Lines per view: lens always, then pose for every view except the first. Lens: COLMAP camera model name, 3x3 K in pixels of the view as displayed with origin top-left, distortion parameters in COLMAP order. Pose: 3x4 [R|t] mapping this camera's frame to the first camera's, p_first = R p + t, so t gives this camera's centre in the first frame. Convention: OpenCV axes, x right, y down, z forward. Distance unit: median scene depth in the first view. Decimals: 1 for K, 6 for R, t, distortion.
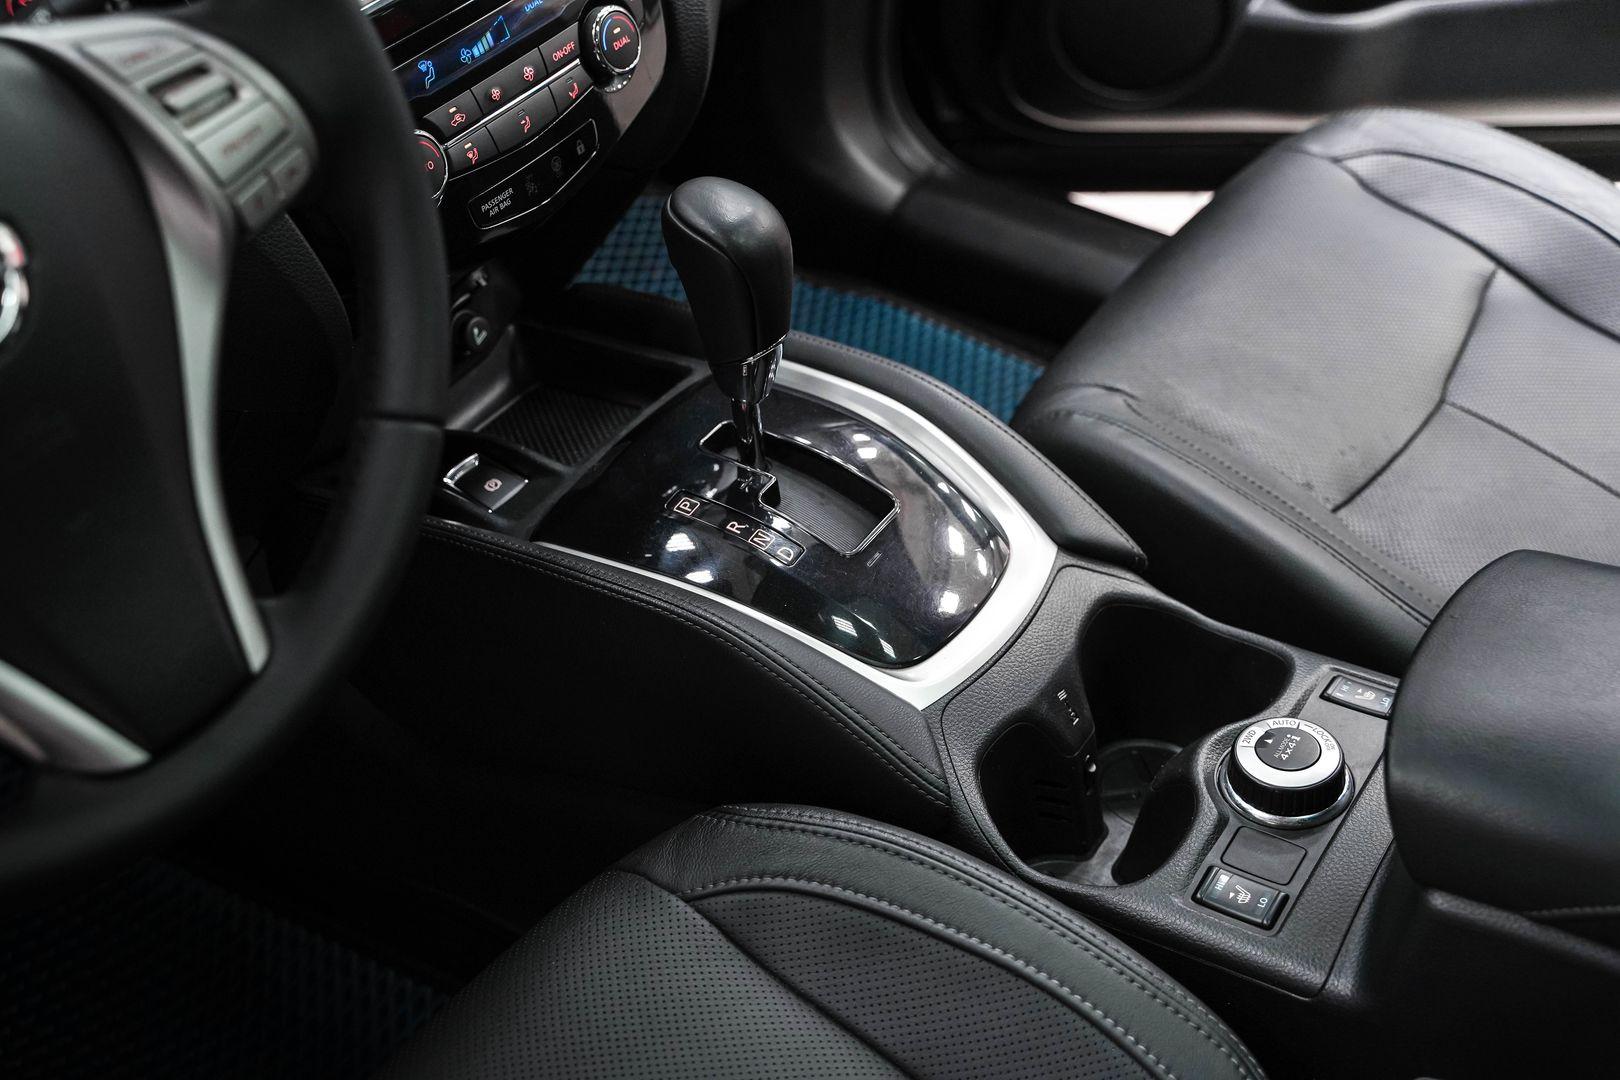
lens RADIAL K [[2001.0, 0, 810.0], [0, 2001.0, 540.0], [0, 0, 1]] dist [0.026155, 0.065885]
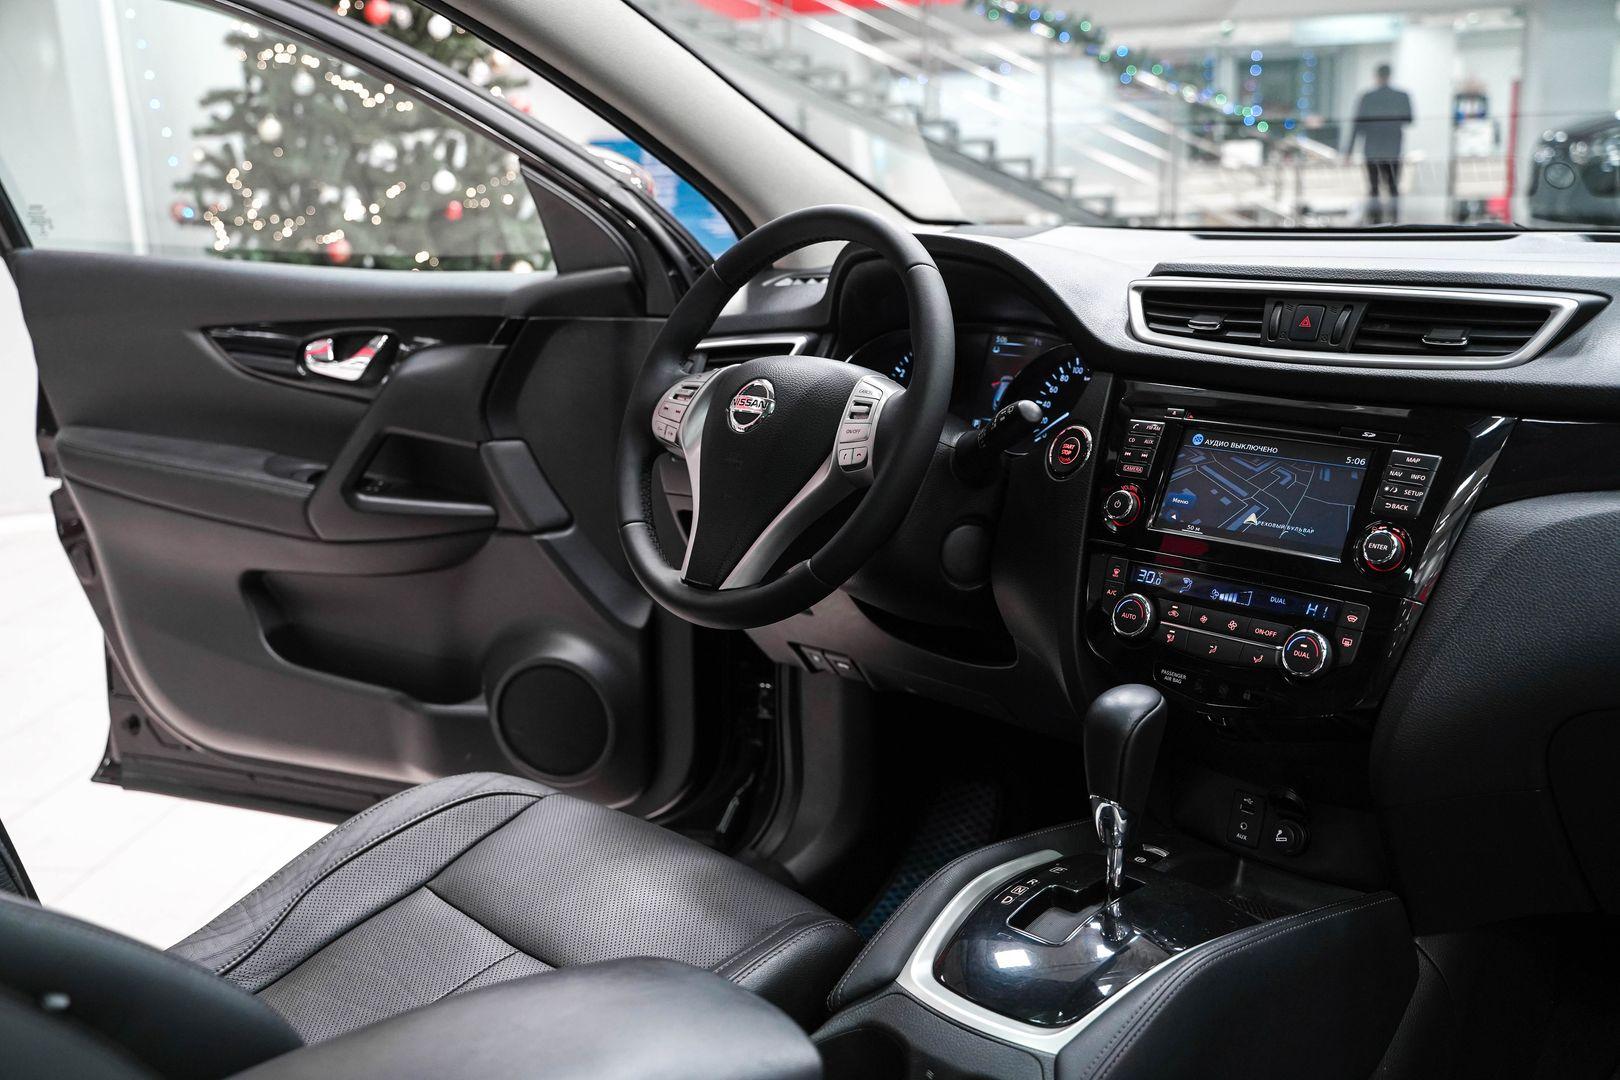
lens RADIAL K [[1652.7, 0, 810.0], [0, 1652.7, 540.0], [0, 0, 1]] dist [-0.053387, 0.121629]
pose [[-0.232417, 0.217863, -0.947902, 1.099932], [-0.623044, 0.715025, 0.317104, -0.471140], [0.746859, 0.664285, -0.030445, 0.743575]]
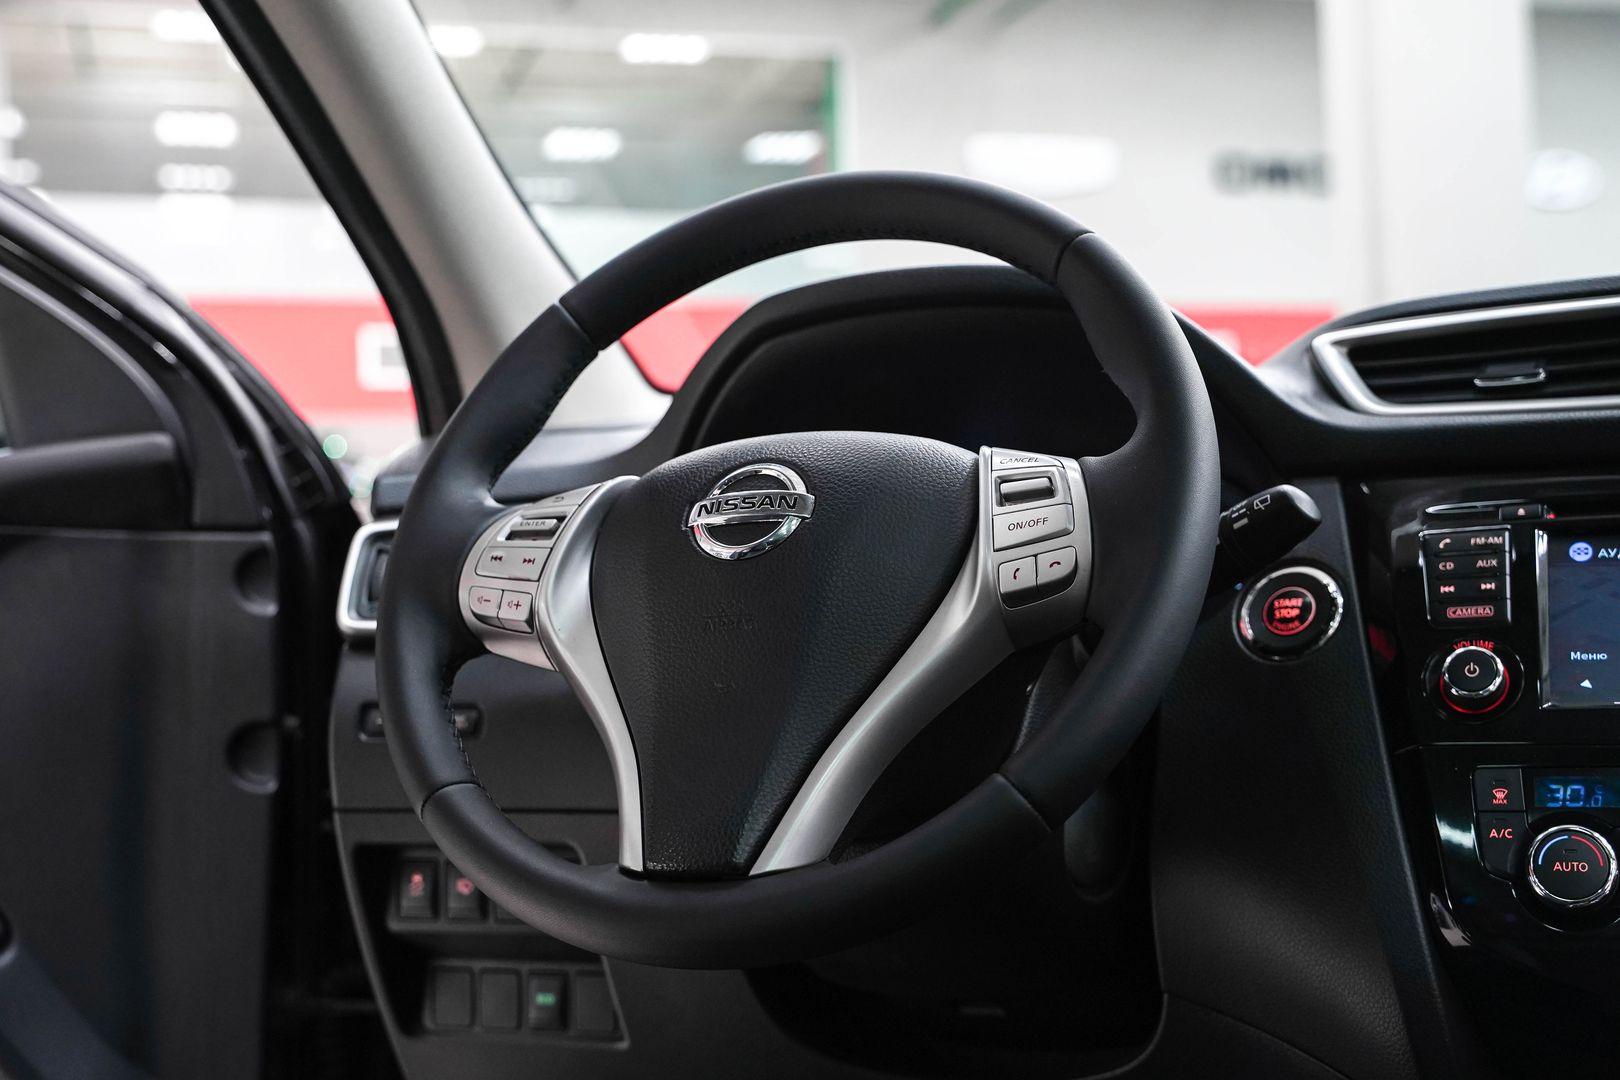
lens RADIAL K [[2142.0, 0, 778.3], [0, 2142.0, 477.1], [0, 0, 1]] dist [0.022047, 0.118462]
pose [[0.178298, -0.094154, -0.979461, 0.639164], [-0.633551, 0.750641, -0.187488, 0.077954], [0.752876, 0.653967, 0.074186, 0.519406]]
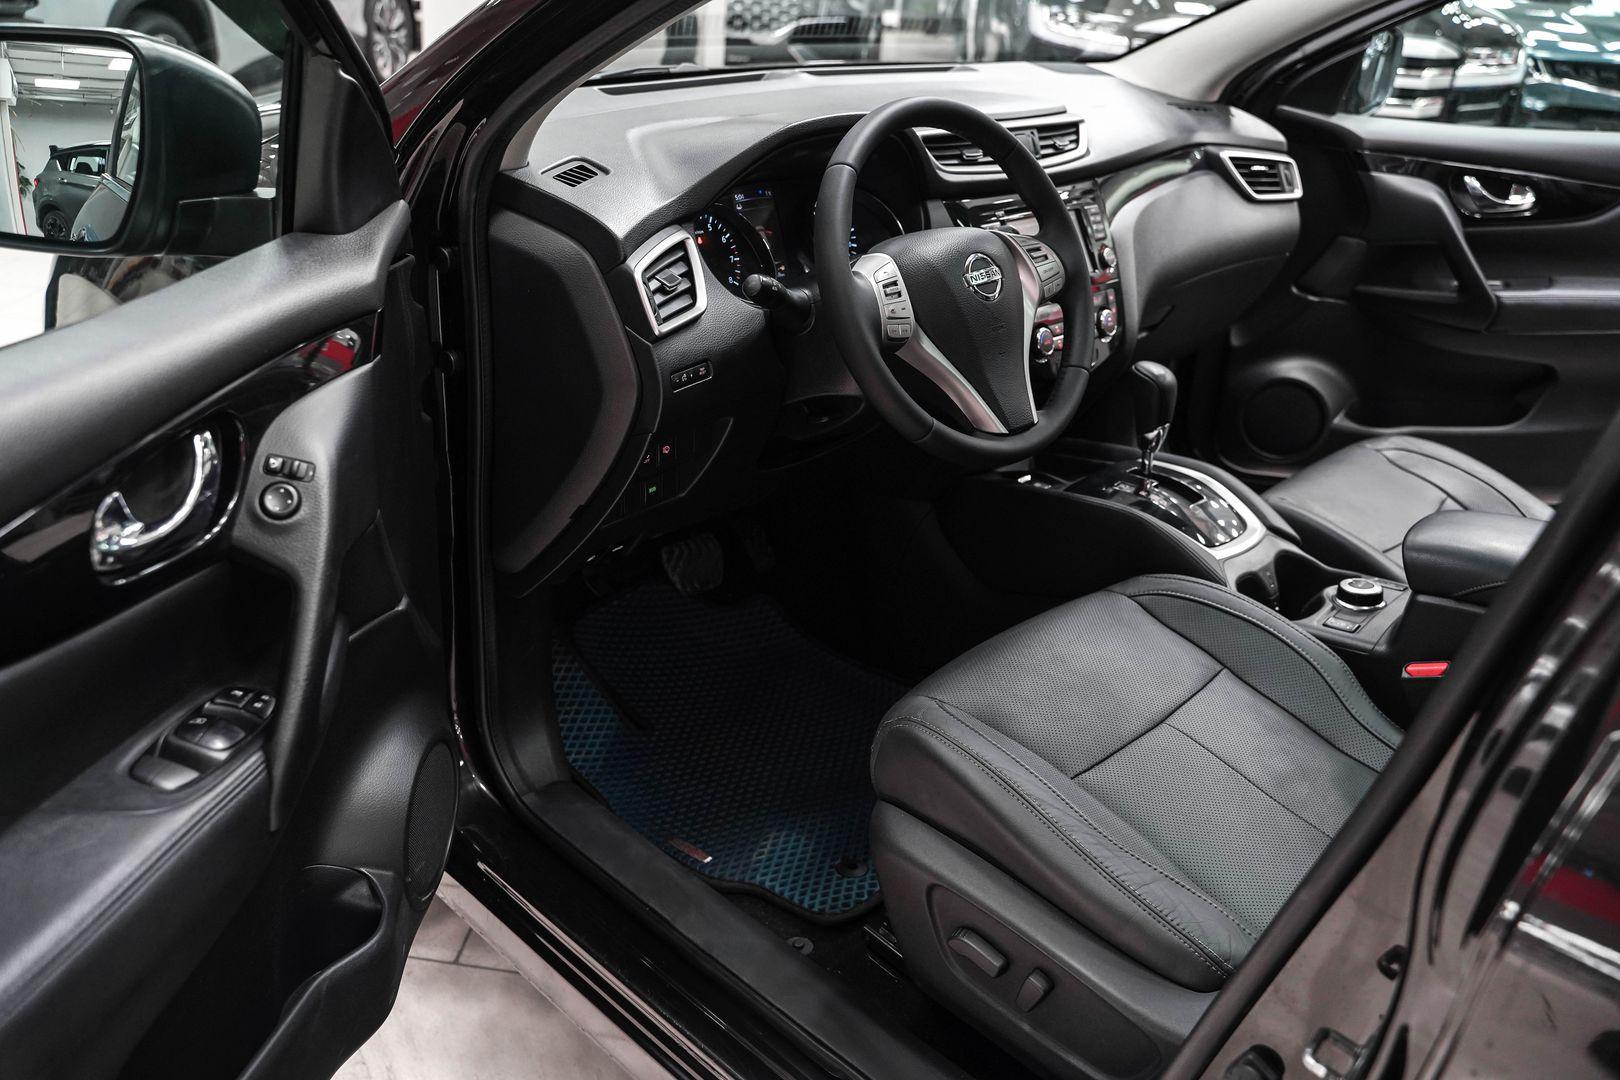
lens RADIAL K [[1323.2, 0, 810.0], [0, 1323.2, 540.0], [0, 0, 1]] dist [-0.118581, 0.093222]
pose [[0.982100, 0.116594, -0.147939, -0.200993], [-0.153898, 0.949537, -0.273304, 0.576835], [0.108608, 0.291179, 0.950484, -0.628069]]
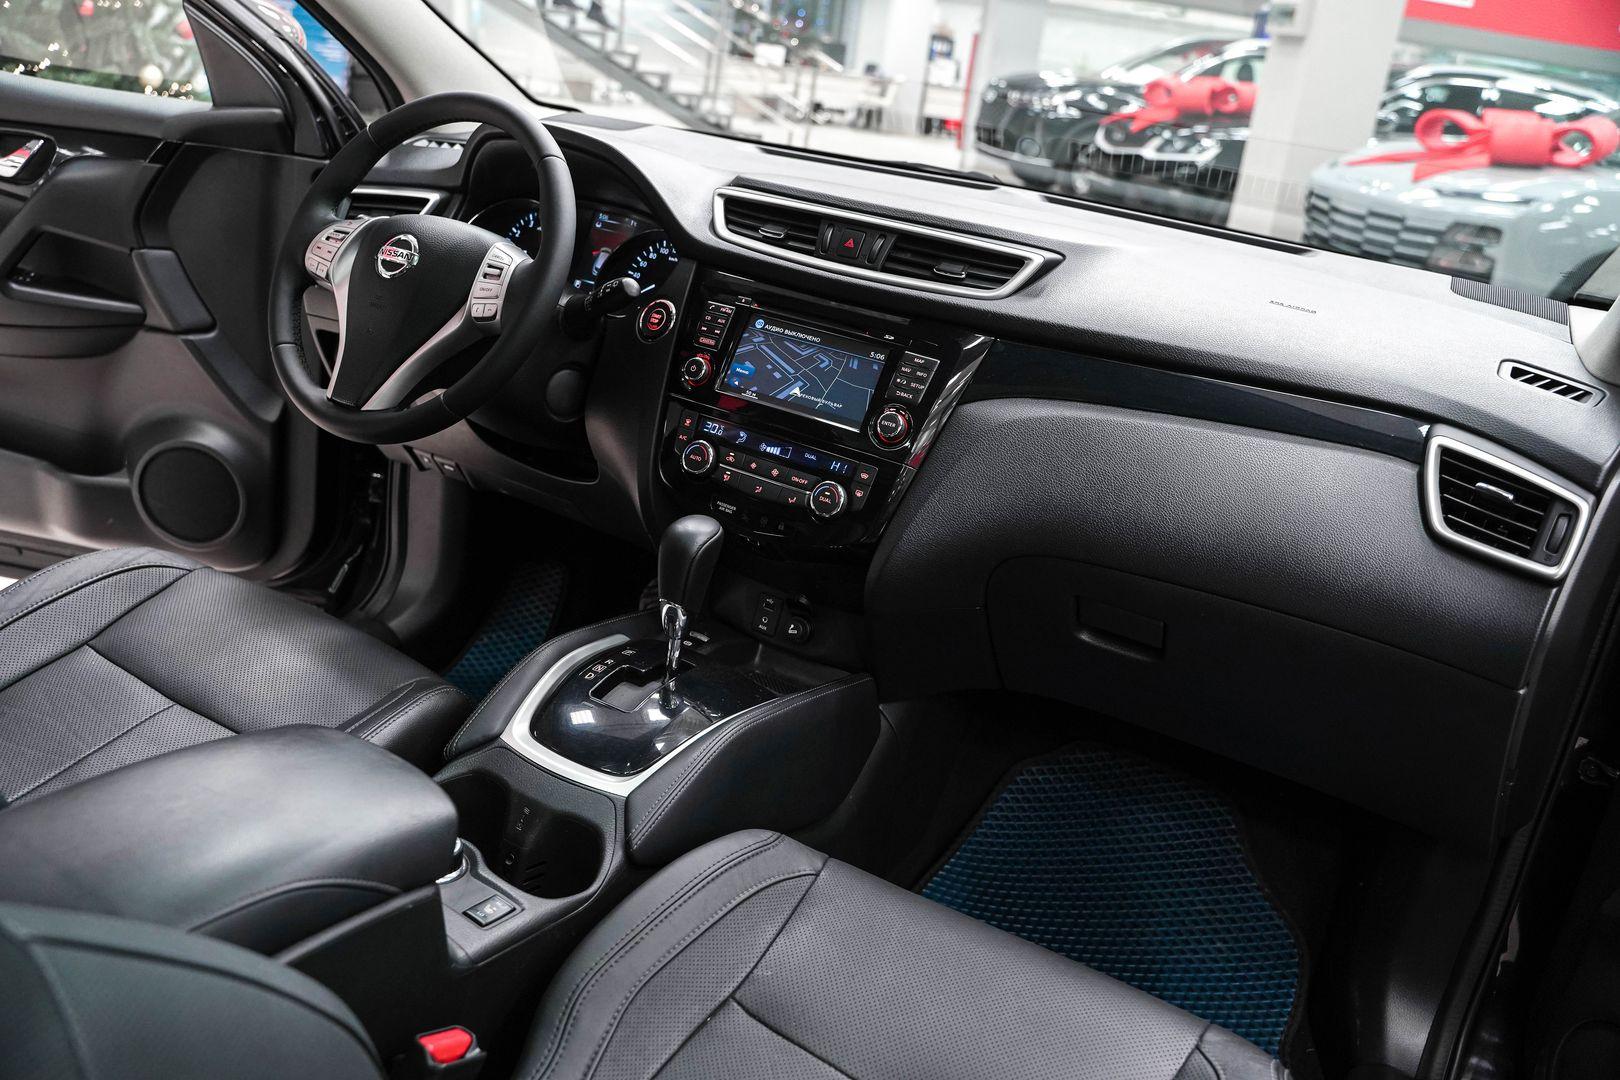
lens RADIAL K [[1323.2, 0, 810.0], [0, 1323.2, 540.0], [0, 0, 1]] dist [-0.118581, 0.093222]
pose [[0.047277, 0.349318, -0.935811, 1.103231], [-0.755378, 0.625502, 0.195325, -0.467953], [0.653582, 0.697656, 0.293439, 0.673682]]
